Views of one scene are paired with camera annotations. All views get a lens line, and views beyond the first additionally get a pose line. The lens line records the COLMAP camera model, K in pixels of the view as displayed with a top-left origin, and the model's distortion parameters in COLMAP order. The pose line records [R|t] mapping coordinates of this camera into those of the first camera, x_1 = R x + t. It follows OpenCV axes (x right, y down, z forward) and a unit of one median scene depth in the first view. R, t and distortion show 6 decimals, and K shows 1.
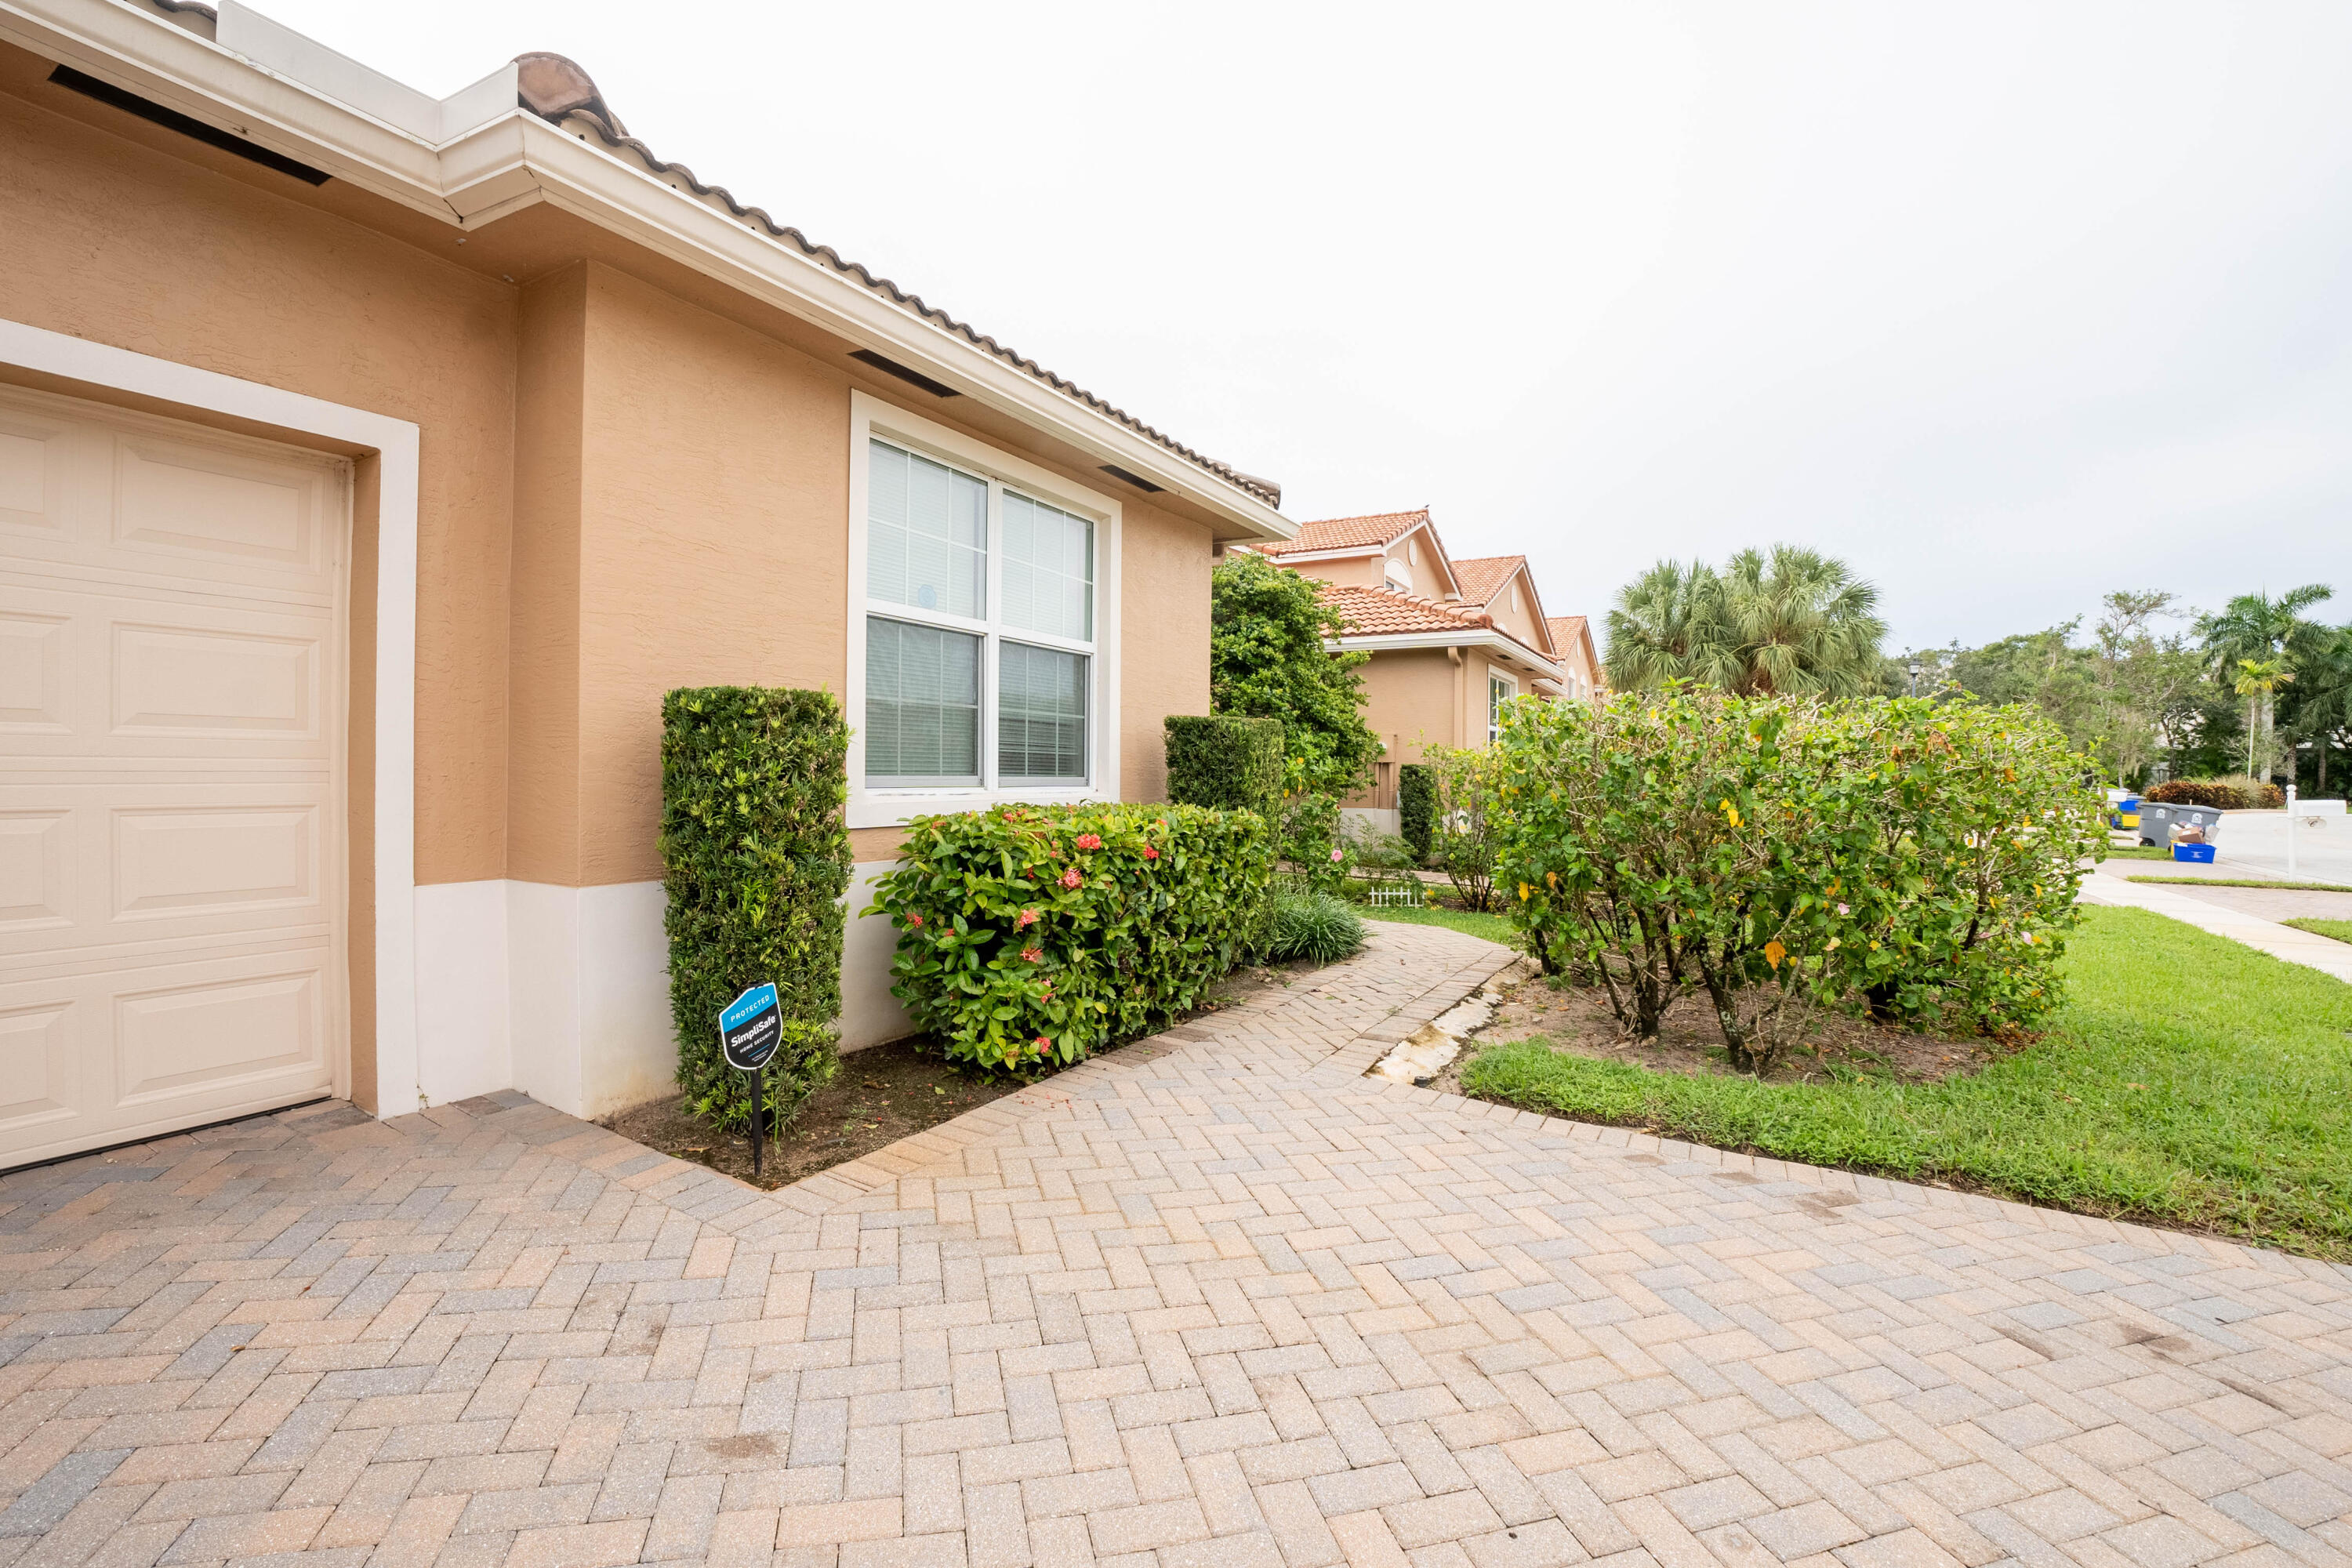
lens RADIAL K [[1037.6, 0, 1176.0], [0, 1037.6, 784.0], [0, 0, 1]] dist [-0.054673, 0.000467]
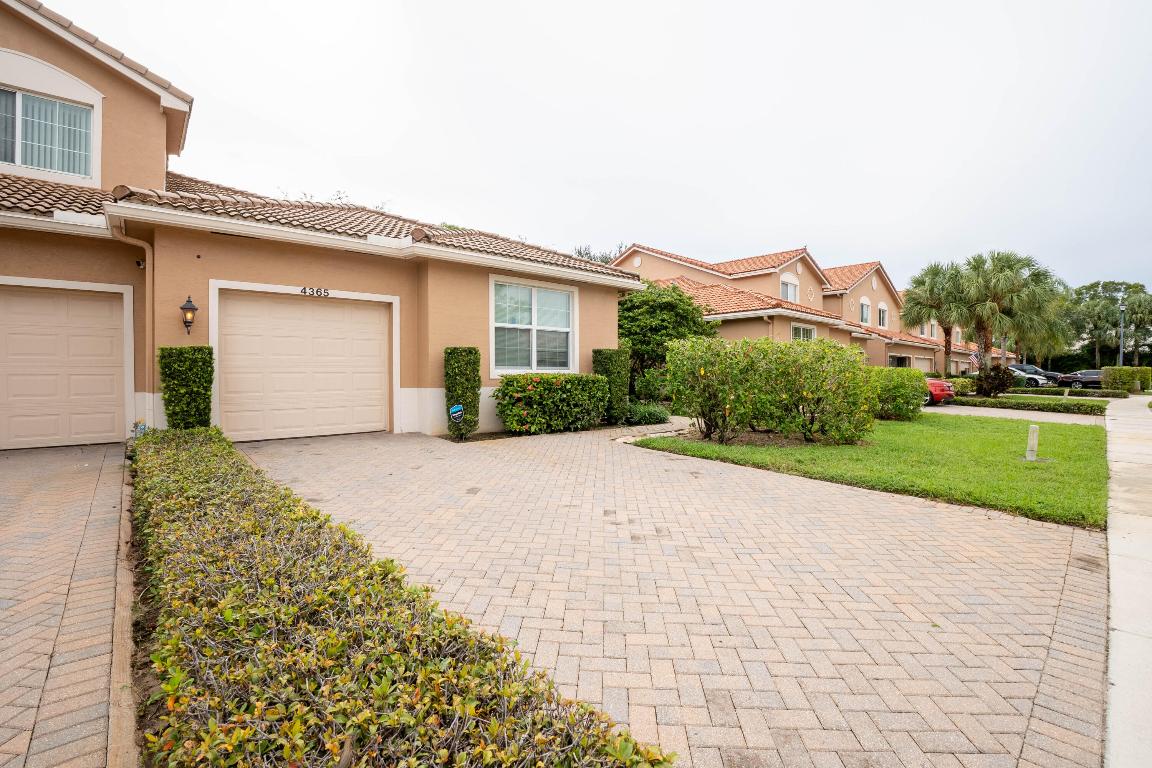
lens RADIAL K [[508.2, 0, 576.0], [0, 508.2, 384.0], [0, 0, 1]] dist [-0.054673, 0.000467]
pose [[0.944824, -0.006147, -0.327521, 0.664438], [0.008301, 0.999952, 0.005179, 0.056077], [0.327473, -0.007612, 0.944830, -0.812392]]
